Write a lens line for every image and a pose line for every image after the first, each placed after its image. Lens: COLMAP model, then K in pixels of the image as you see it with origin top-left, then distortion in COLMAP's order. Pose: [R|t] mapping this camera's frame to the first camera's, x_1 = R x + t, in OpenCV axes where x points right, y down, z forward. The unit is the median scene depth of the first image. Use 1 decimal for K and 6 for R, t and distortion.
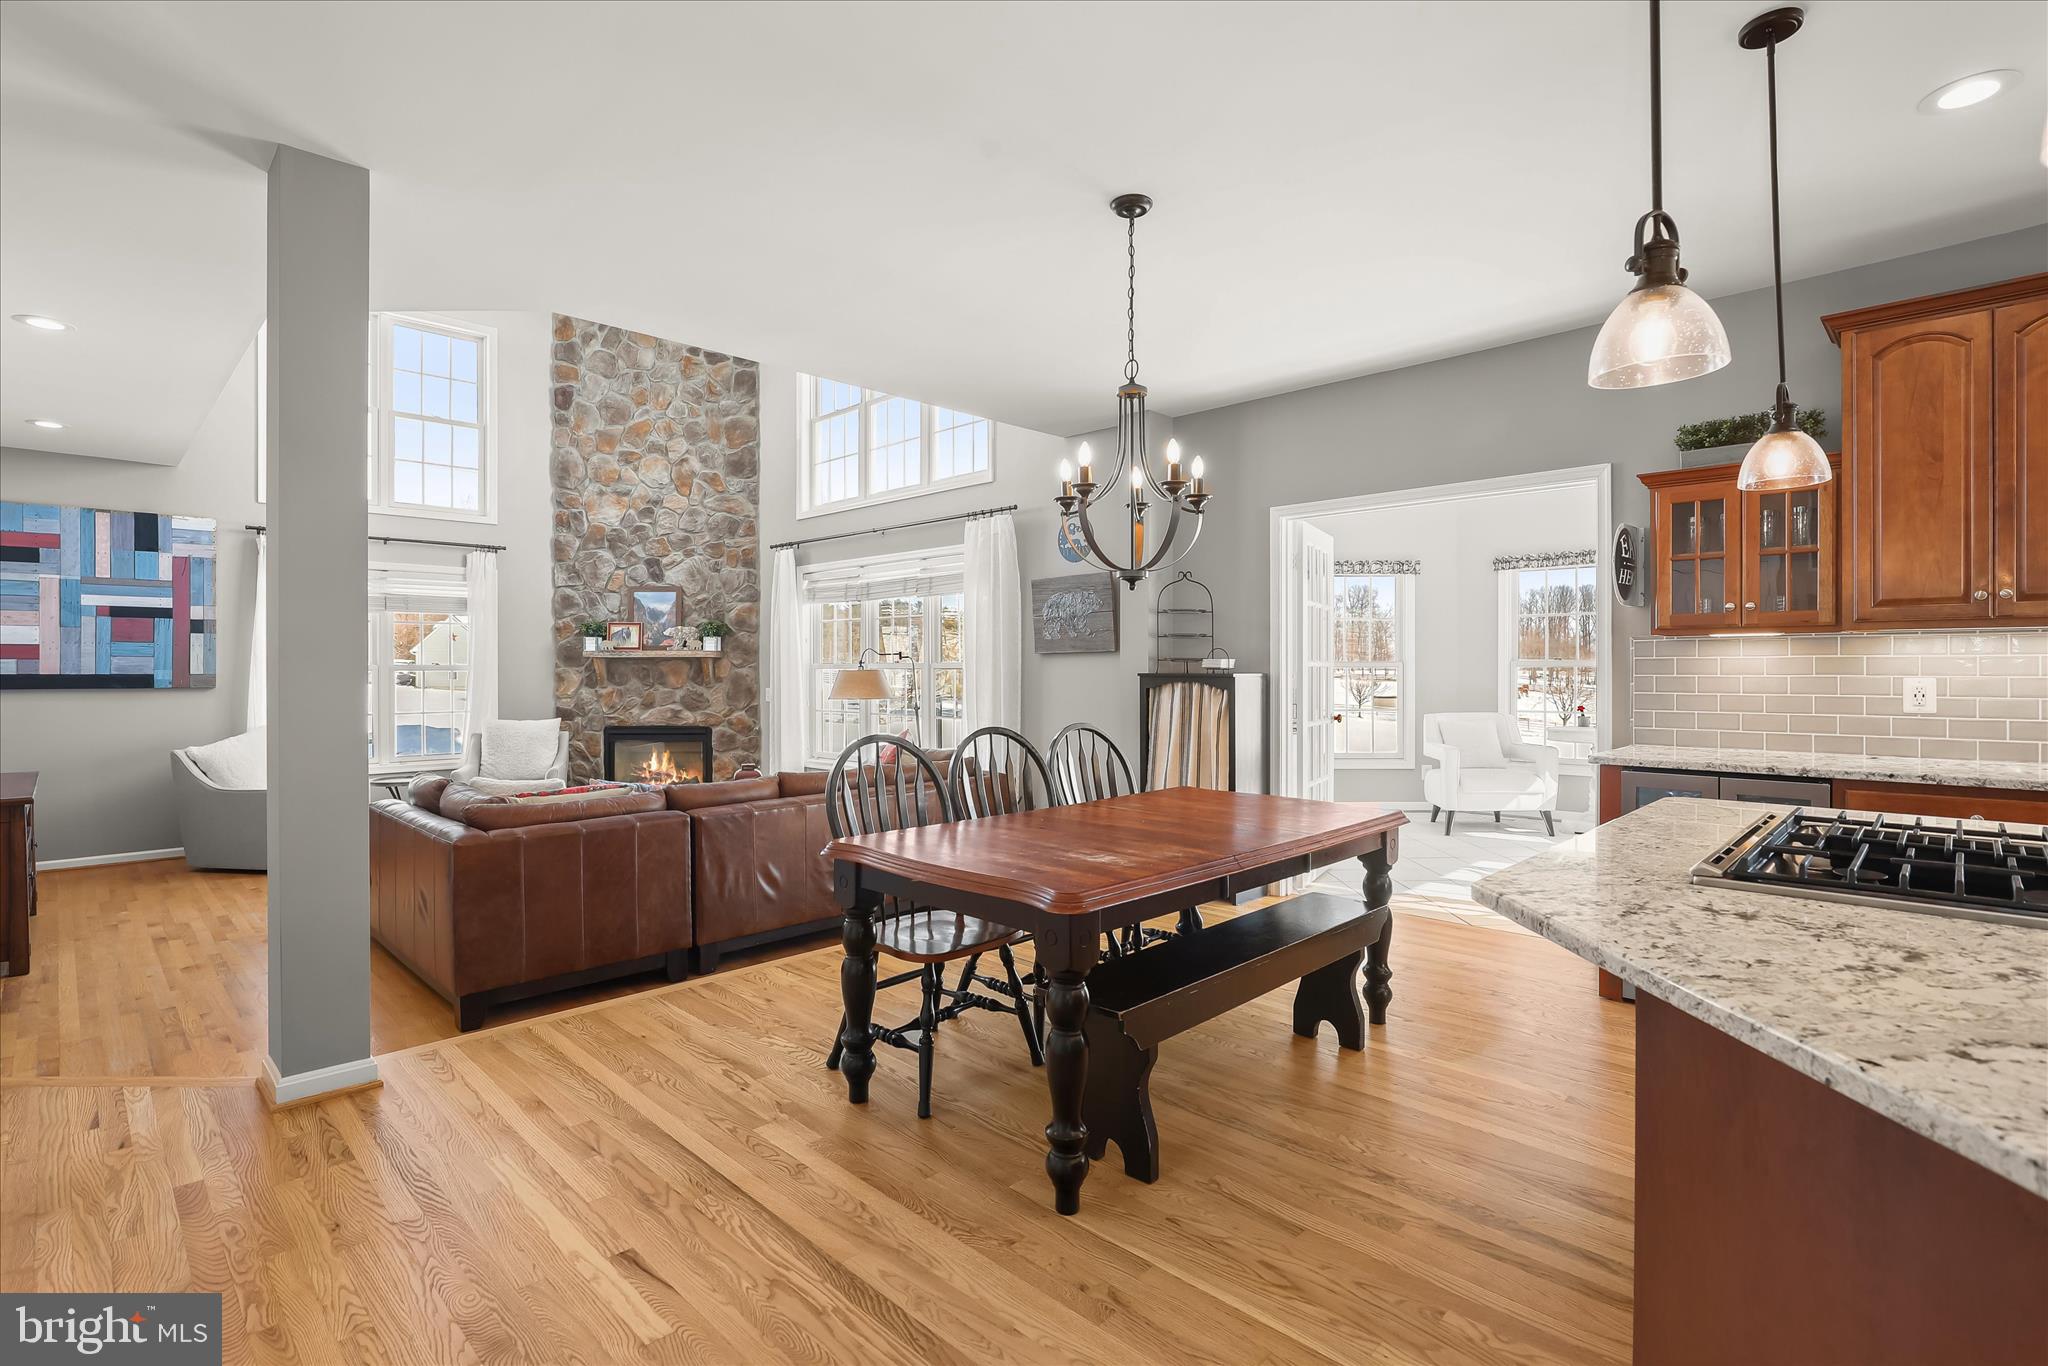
lens RADIAL K [[968.9, 0, 1017.2], [0, 968.9, 677.1], [0, 0, 1]] dist [-0.014228, 0.002461]
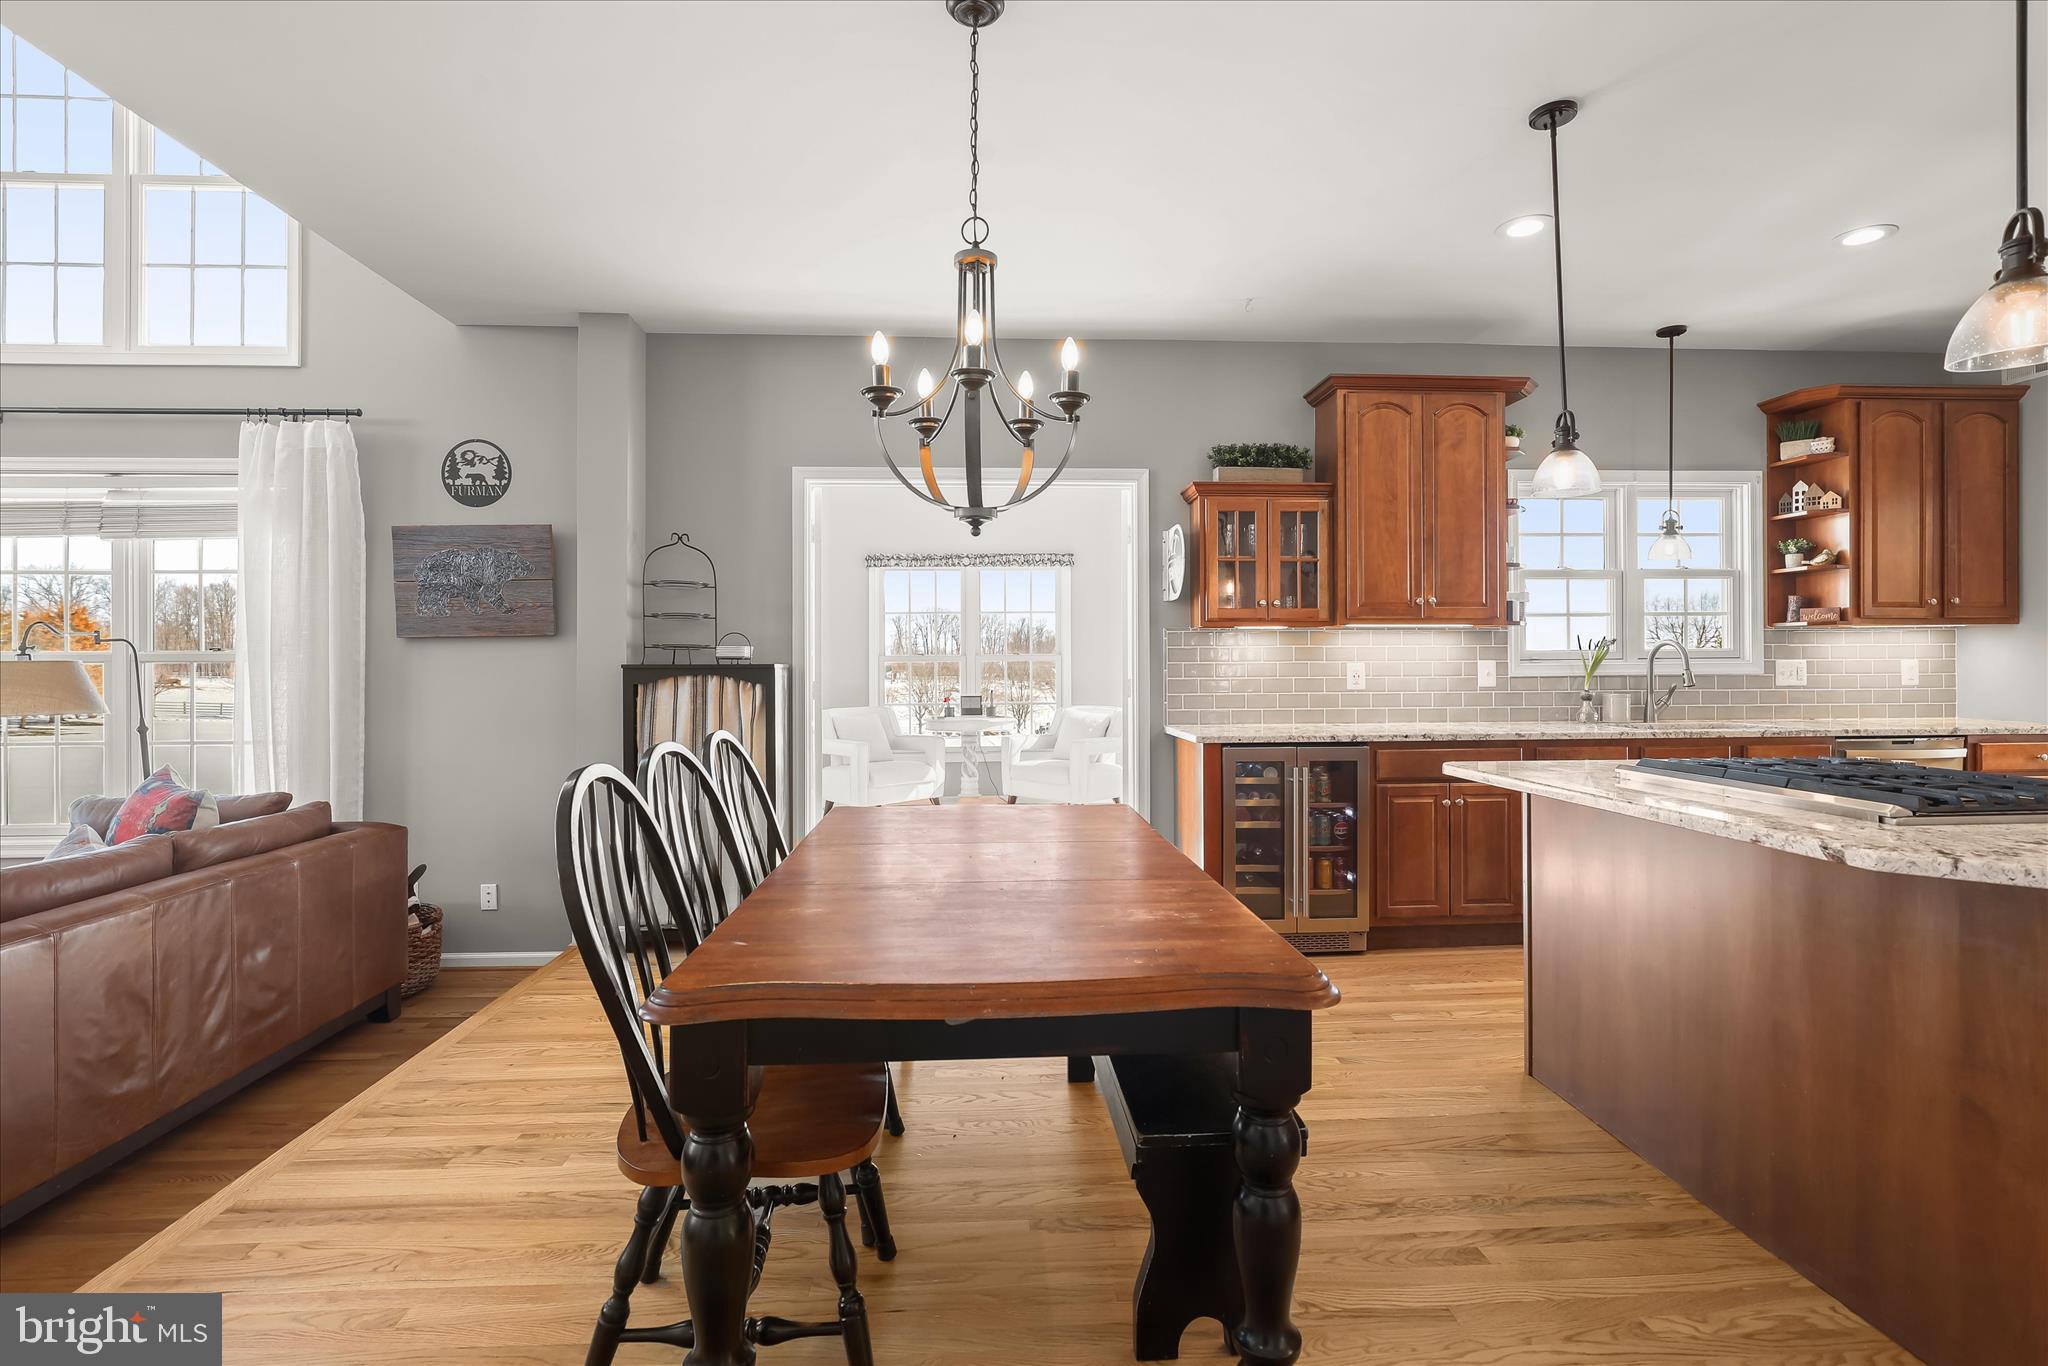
lens RADIAL K [[968.9, 0, 1024.2], [0, 968.9, 666.5], [0, 0, 1]] dist [-0.014228, 0.002461]
pose [[0.663777, -0.000482, 0.747931, -0.235203], [0.011783, 0.999882, -0.009813, 0.008731], [-0.747838, 0.015326, 0.663704, 0.295836]]
